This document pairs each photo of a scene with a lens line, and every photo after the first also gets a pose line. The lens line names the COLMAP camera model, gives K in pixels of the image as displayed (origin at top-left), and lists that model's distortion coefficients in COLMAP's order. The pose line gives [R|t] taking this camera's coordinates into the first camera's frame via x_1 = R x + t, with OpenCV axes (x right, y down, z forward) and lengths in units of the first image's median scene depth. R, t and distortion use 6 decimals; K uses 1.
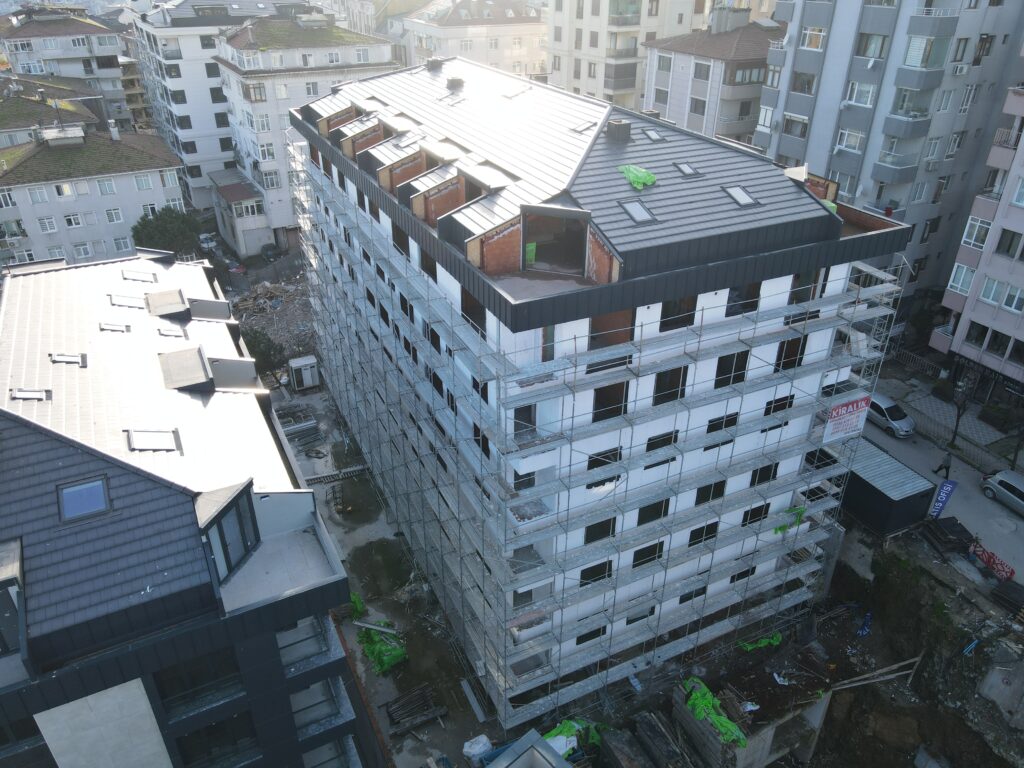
lens RADIAL K [[760.8, 0, 504.7], [0, 760.8, 378.7], [0, 0, 1]] dist [0.028386, -0.009735]
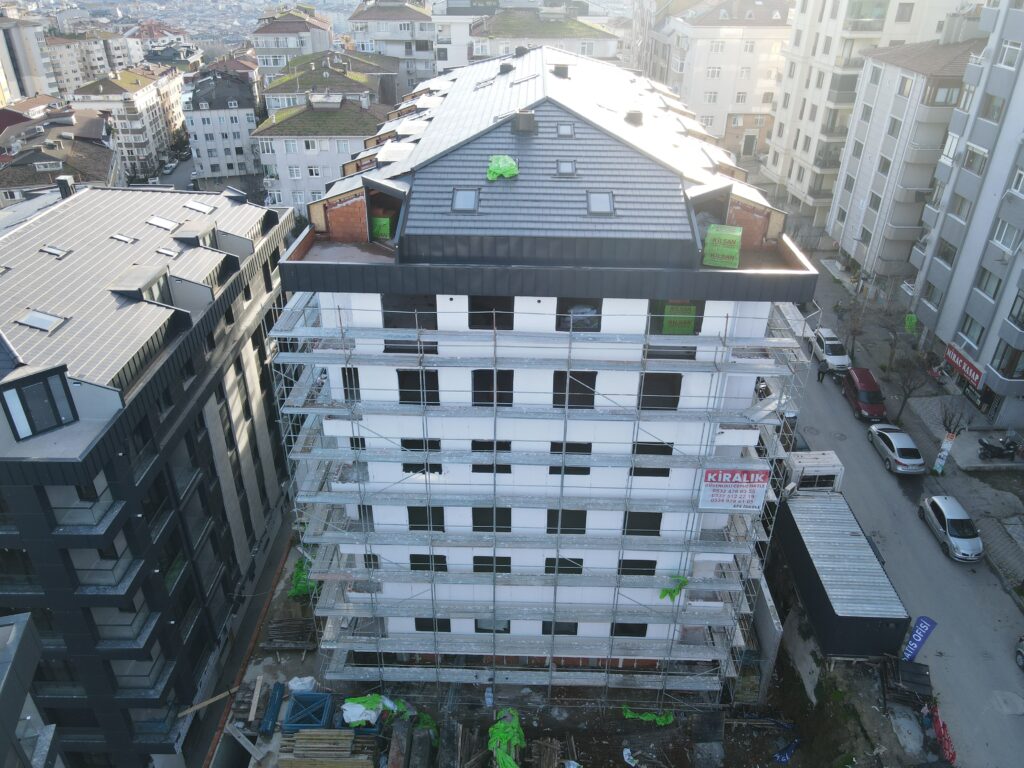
lens RADIAL K [[760.8, 0, 486.2], [0, 760.8, 365.7], [0, 0, 1]] dist [0.028386, -0.009735]
pose [[0.887422, 0.228519, -0.400327, 0.309050], [-0.234340, 0.971521, 0.035101, -0.026405], [0.396947, 0.062663, 0.915700, 0.064145]]
